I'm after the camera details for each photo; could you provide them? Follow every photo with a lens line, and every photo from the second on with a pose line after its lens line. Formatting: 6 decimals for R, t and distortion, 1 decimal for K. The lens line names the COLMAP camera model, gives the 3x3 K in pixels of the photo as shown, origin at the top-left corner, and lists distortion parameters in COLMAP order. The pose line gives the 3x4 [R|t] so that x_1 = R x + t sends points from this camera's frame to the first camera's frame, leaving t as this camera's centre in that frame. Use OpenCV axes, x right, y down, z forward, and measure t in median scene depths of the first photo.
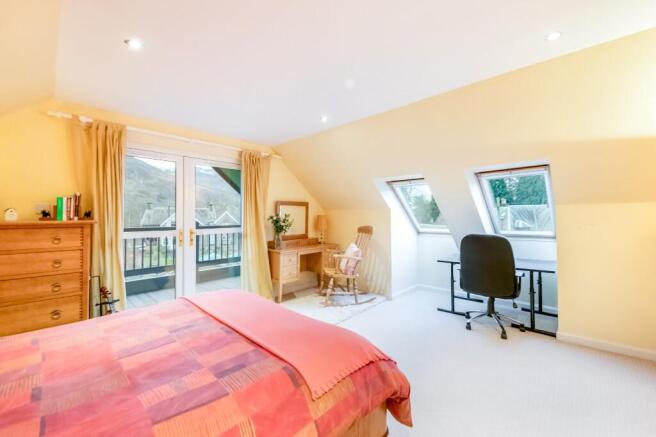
lens RADIAL K [[270.2, 0, 344.5], [0, 270.2, 215.5], [0, 0, 1]] dist [-0.000119, -0.001299]
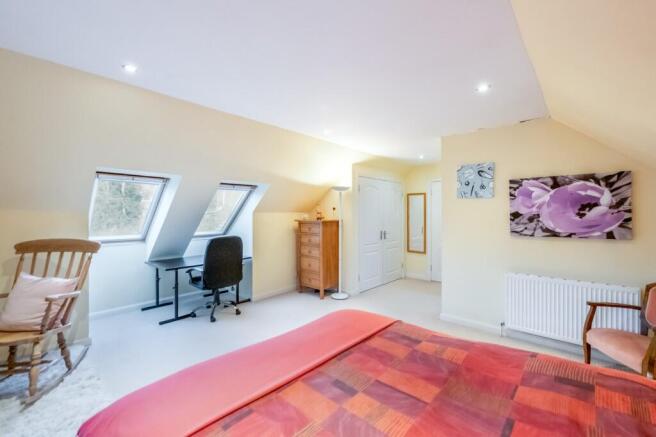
lens RADIAL K [[270.2, 0, 329.5], [0, 270.2, 215.9], [0, 0, 1]] dist [-0.000119, -0.001299]
pose [[0.004038, 0.000634, 0.999992, -1.355015], [-0.010135, 0.999948, -0.000593, -0.047410], [-0.999940, -0.010132, 0.004045, 1.054379]]
